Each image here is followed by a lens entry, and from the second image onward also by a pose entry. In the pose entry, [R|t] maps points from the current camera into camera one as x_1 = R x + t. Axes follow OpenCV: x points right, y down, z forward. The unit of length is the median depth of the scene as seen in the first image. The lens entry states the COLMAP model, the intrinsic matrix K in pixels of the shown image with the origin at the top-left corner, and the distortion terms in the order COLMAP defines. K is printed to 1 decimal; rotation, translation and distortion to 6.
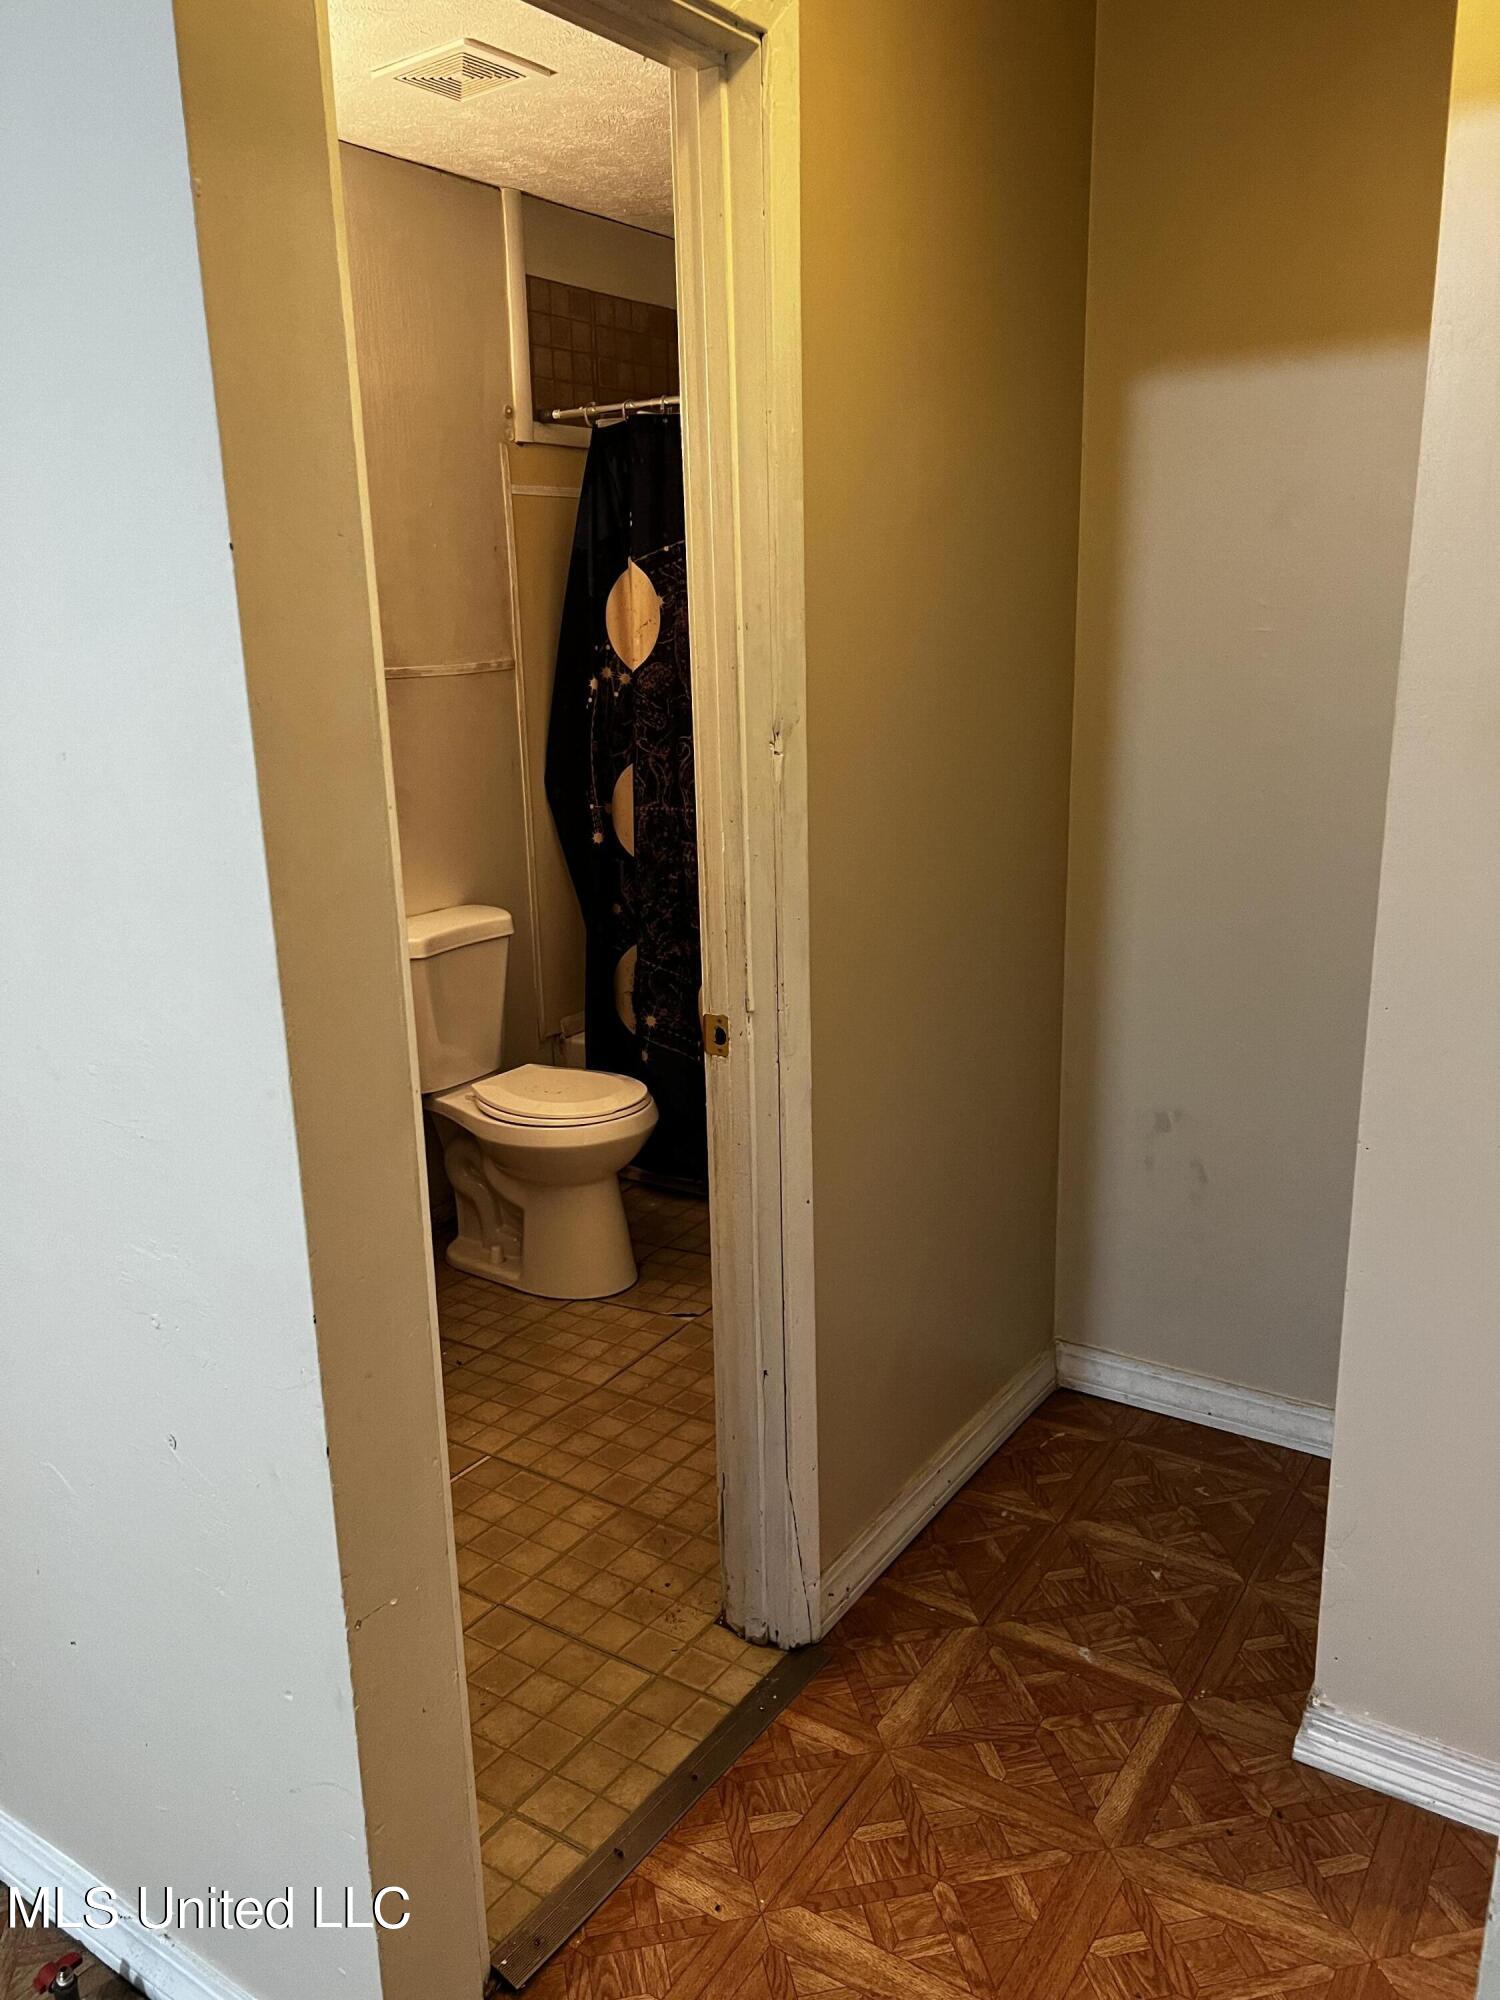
lens RADIAL K [[1488.2, 0, 754.4], [0, 1488.2, 1024.6], [0, 0, 1]] dist [0.091748, -0.158710]
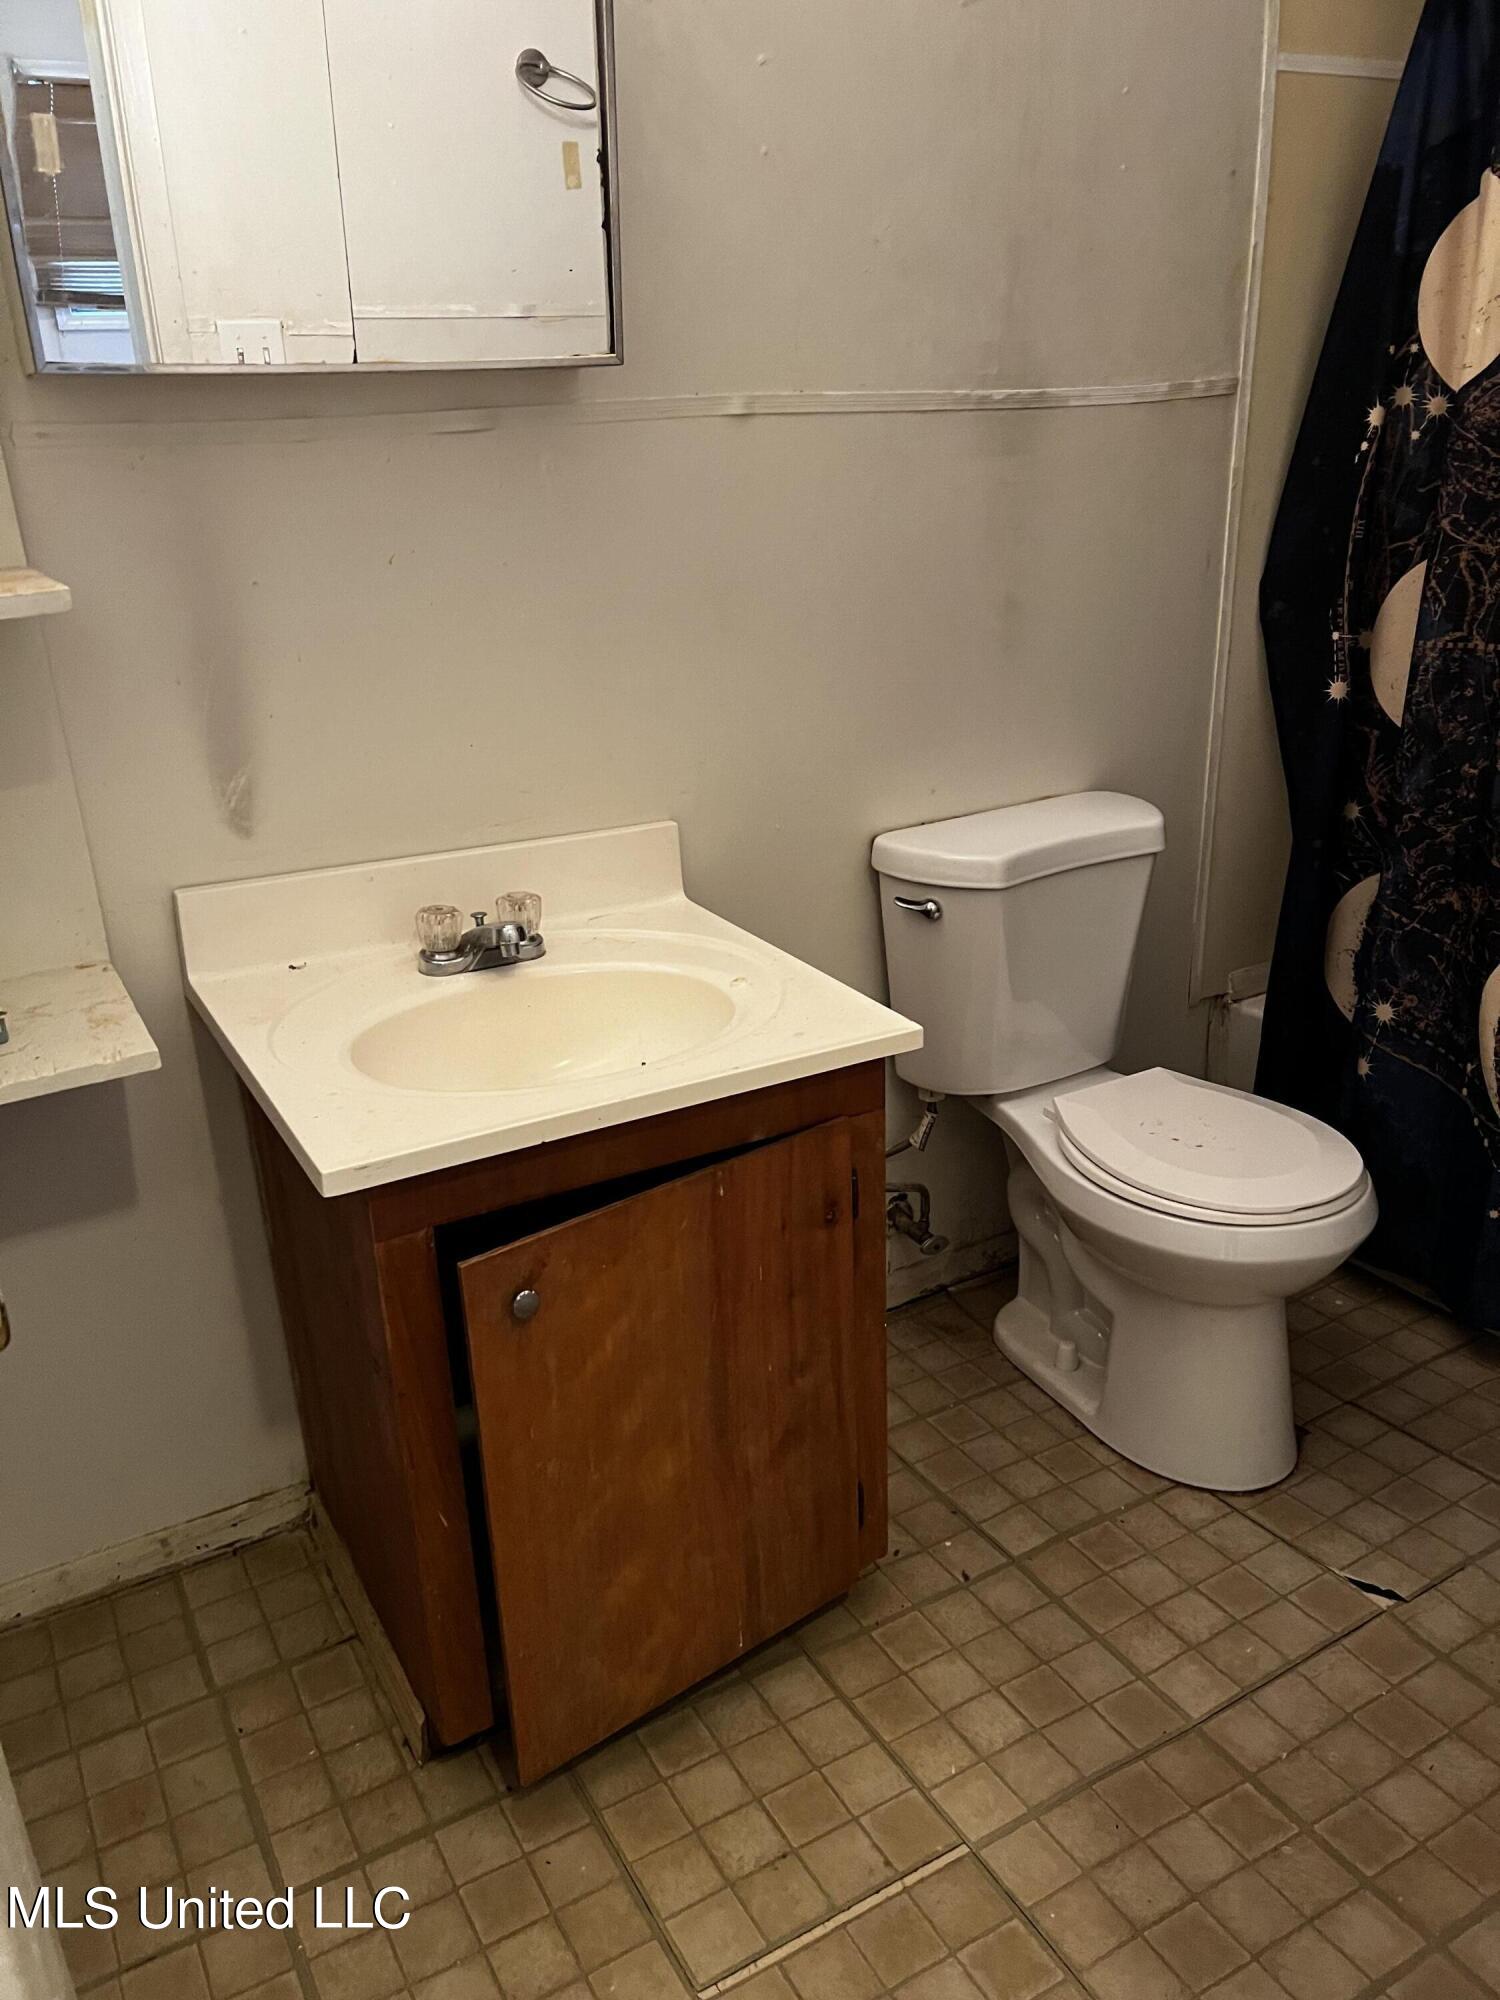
lens RADIAL K [[1483.8, 0, 748.7], [0, 1483.8, 1009.5], [0, 0, 1]] dist [0.073041, -0.076752]
pose [[0.894141, 0.151419, -0.421408, -0.045462], [-0.098127, 0.984475, 0.145533, -0.066462], [0.436902, -0.088776, 0.895118, 0.366772]]
